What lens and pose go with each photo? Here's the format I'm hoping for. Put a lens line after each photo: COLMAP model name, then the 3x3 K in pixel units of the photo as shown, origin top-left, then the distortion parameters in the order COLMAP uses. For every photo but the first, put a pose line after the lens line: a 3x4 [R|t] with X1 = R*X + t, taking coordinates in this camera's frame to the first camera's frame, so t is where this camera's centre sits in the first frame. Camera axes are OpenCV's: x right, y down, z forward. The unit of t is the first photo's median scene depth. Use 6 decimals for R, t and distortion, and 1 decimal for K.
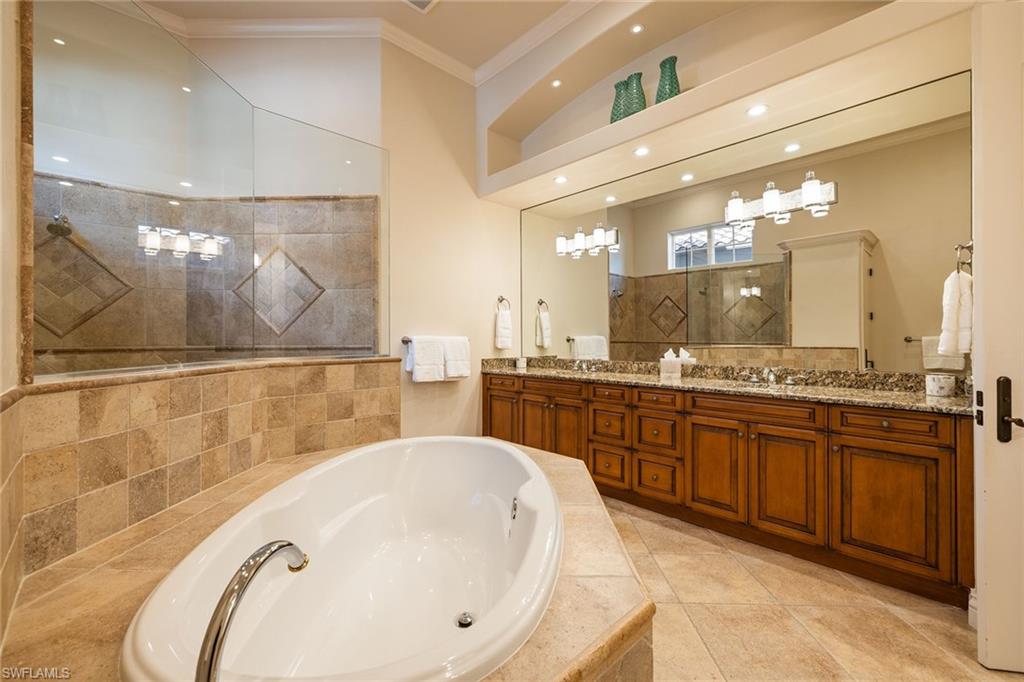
lens RADIAL K [[432.2, 0, 511.4], [0, 432.2, 334.4], [0, 0, 1]] dist [-0.001288, -0.000095]
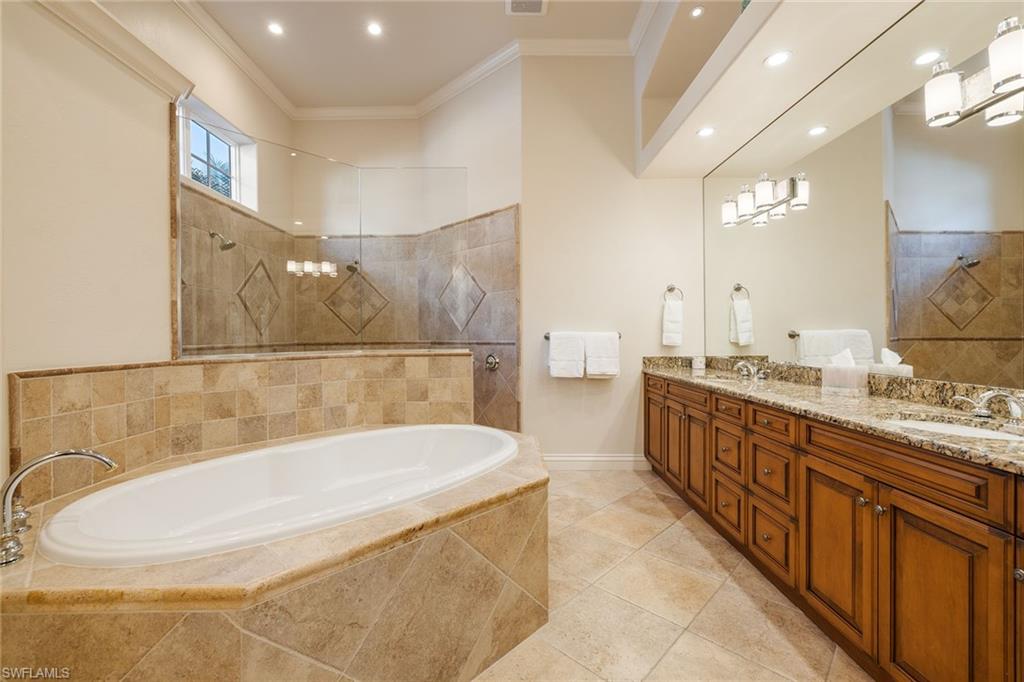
lens RADIAL K [[432.2, 0, 511.4], [0, 432.2, 334.4], [0, 0, 1]] dist [-0.001288, -0.000095]
pose [[0.727457, -0.003998, -0.686141, 0.475243], [0.012219, 0.999900, 0.007128, 0.000715], [0.686044, -0.013569, 0.727434, 0.215459]]
